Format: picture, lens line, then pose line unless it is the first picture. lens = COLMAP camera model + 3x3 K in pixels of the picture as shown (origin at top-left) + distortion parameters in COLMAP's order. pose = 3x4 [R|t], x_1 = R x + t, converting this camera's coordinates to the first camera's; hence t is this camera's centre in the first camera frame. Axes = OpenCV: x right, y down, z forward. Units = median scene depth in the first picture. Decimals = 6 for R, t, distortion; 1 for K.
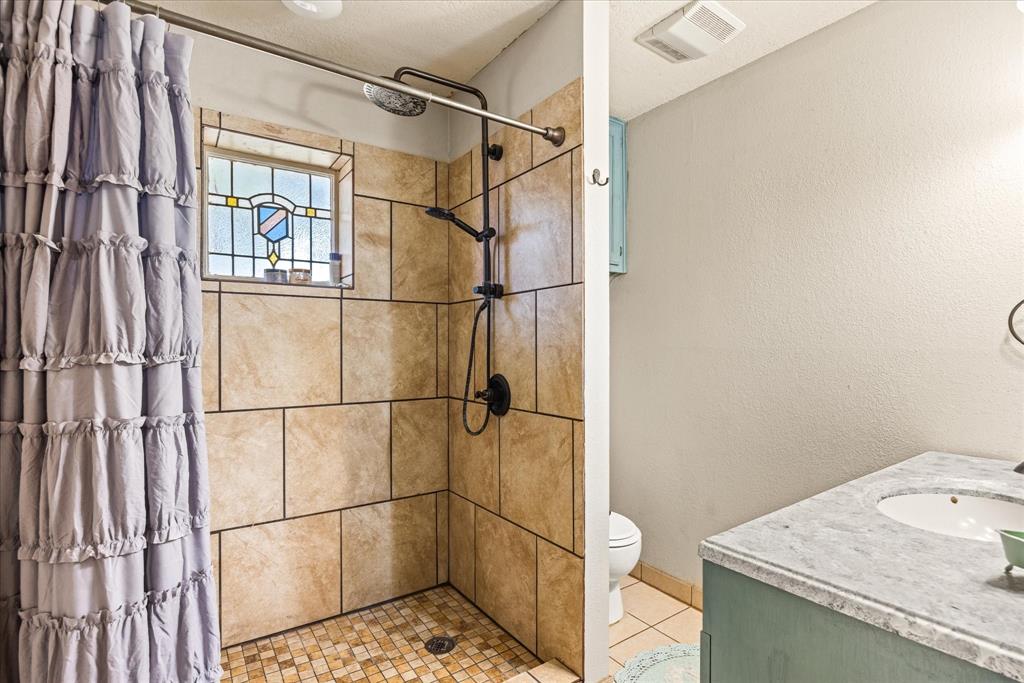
lens RADIAL K [[504.5, 0, 512.1], [0, 504.5, 339.3], [0, 0, 1]] dist [0.001080, 0.000206]
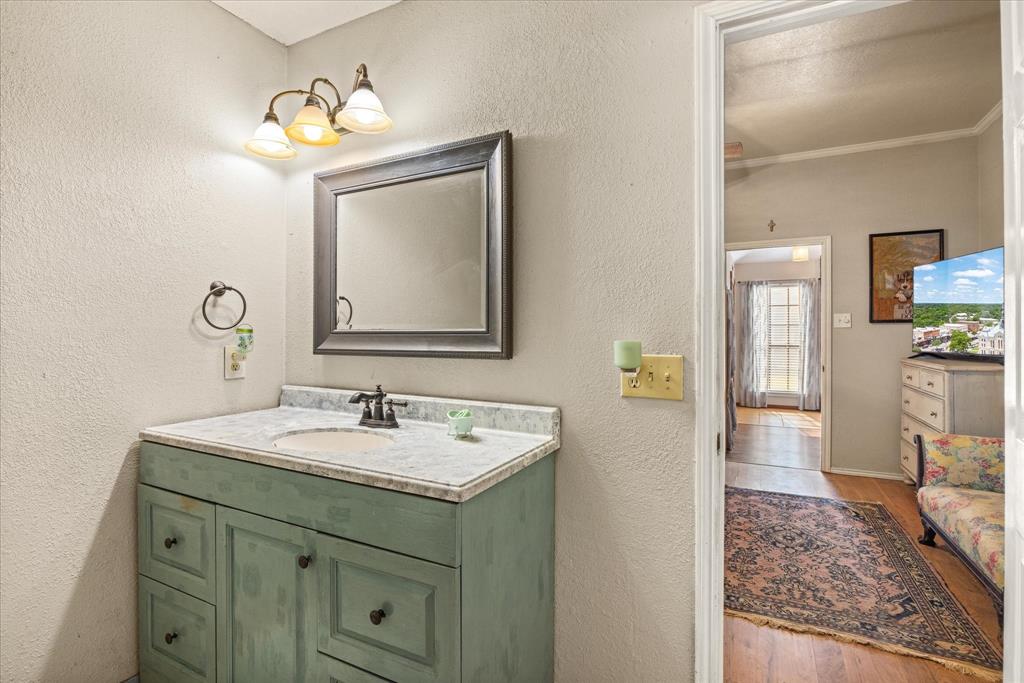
lens RADIAL K [[475.8, 0, 508.4], [0, 475.8, 341.8], [0, 0, 1]] dist [-0.007848, -0.000327]
pose [[-0.457459, -0.011577, 0.889155, -0.649376], [-0.007828, 0.999929, 0.008992, 0.059818], [-0.889196, -0.002847, -0.457517, 1.454438]]
